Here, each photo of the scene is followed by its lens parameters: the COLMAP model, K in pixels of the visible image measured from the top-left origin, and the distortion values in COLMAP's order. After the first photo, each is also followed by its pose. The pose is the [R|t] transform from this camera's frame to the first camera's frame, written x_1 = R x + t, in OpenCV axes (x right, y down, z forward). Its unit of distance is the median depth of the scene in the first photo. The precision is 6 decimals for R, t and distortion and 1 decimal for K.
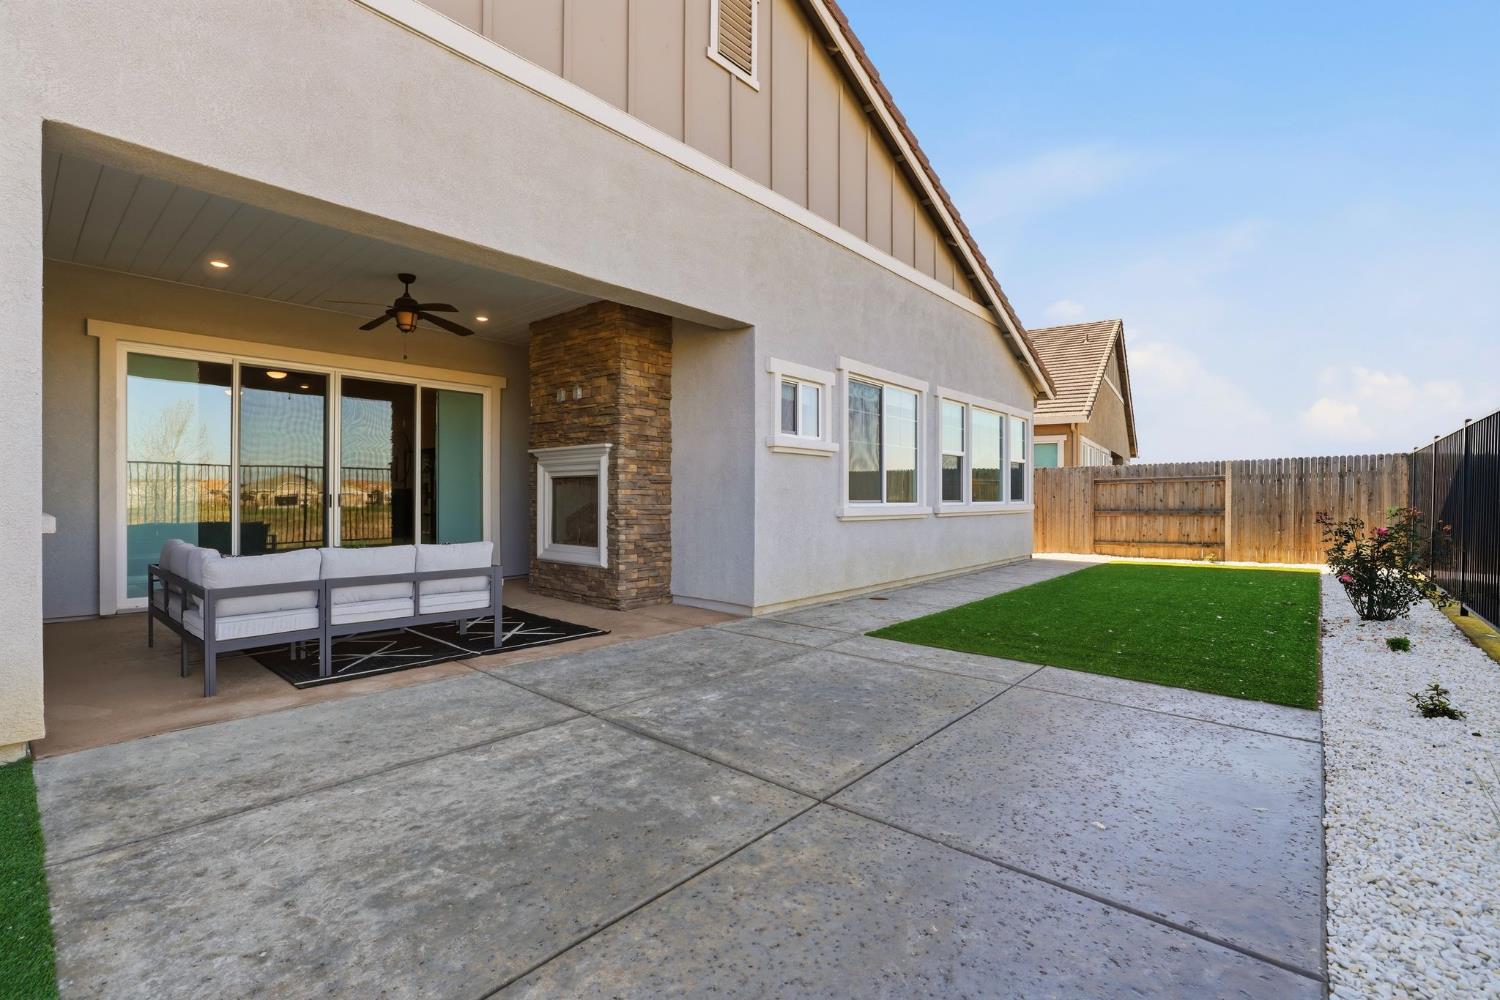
lens RADIAL K [[658.1, 0, 750.0], [0, 658.1, 500.0], [0, 0, 1]] dist [-0.001432, 0.000159]
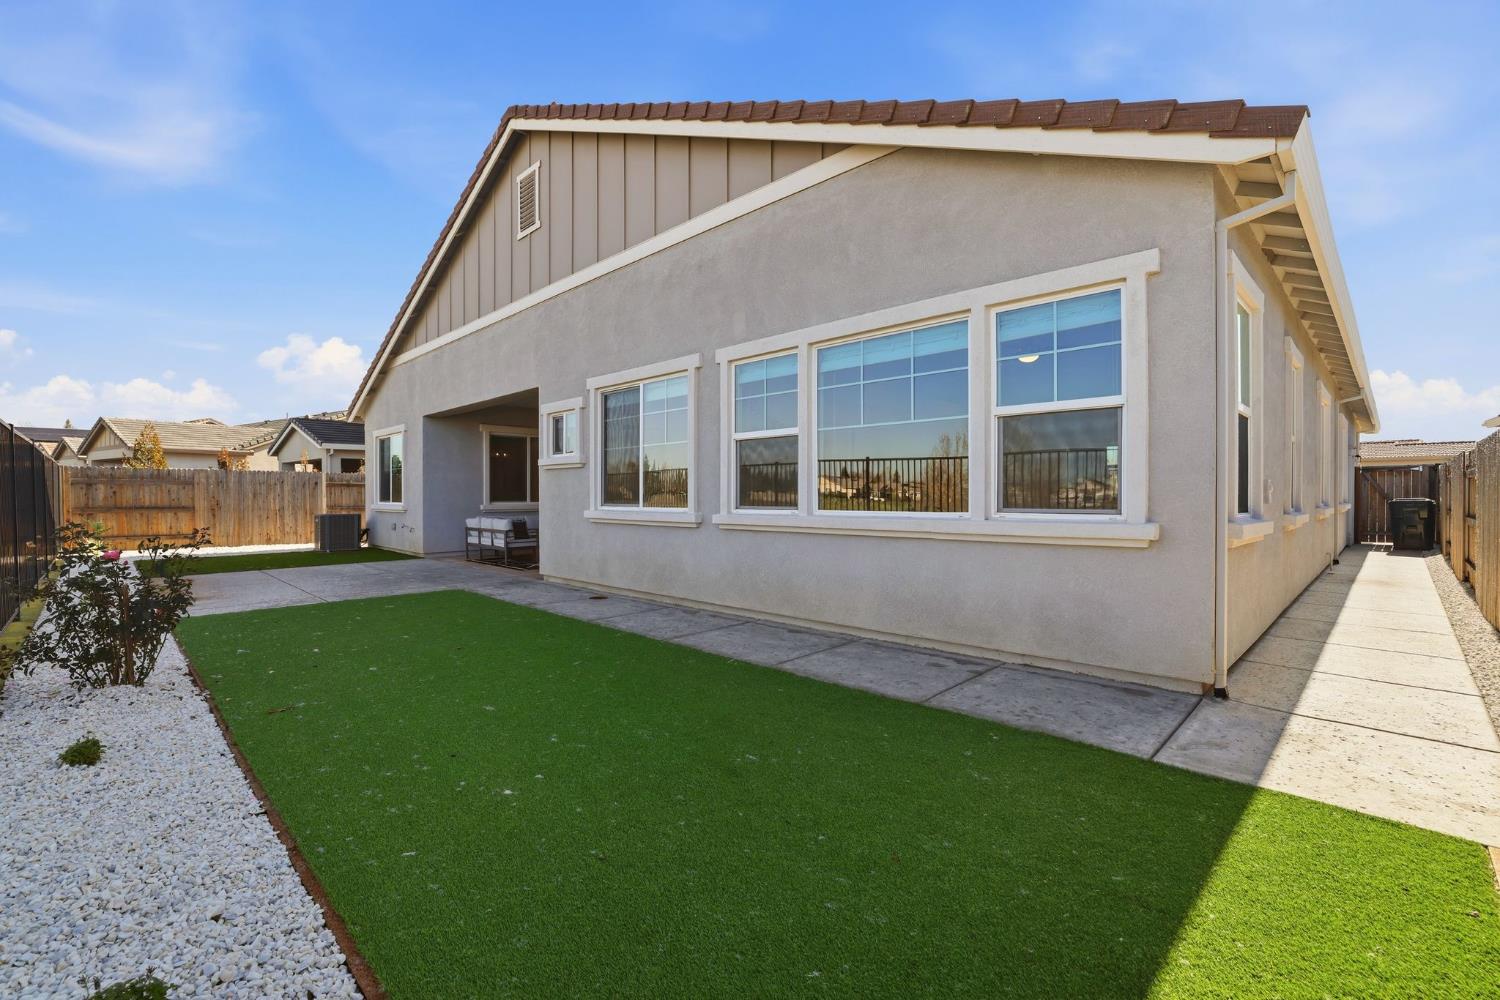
lens RADIAL K [[658.1, 0, 750.0], [0, 658.1, 500.0], [0, 0, 1]] dist [-0.001432, 0.000159]
pose [[-0.062948, 0.004579, -0.998006, 1.154881], [0.001883, 0.999988, 0.004470, -0.009254], [0.998015, -0.001598, -0.062956, 1.228885]]
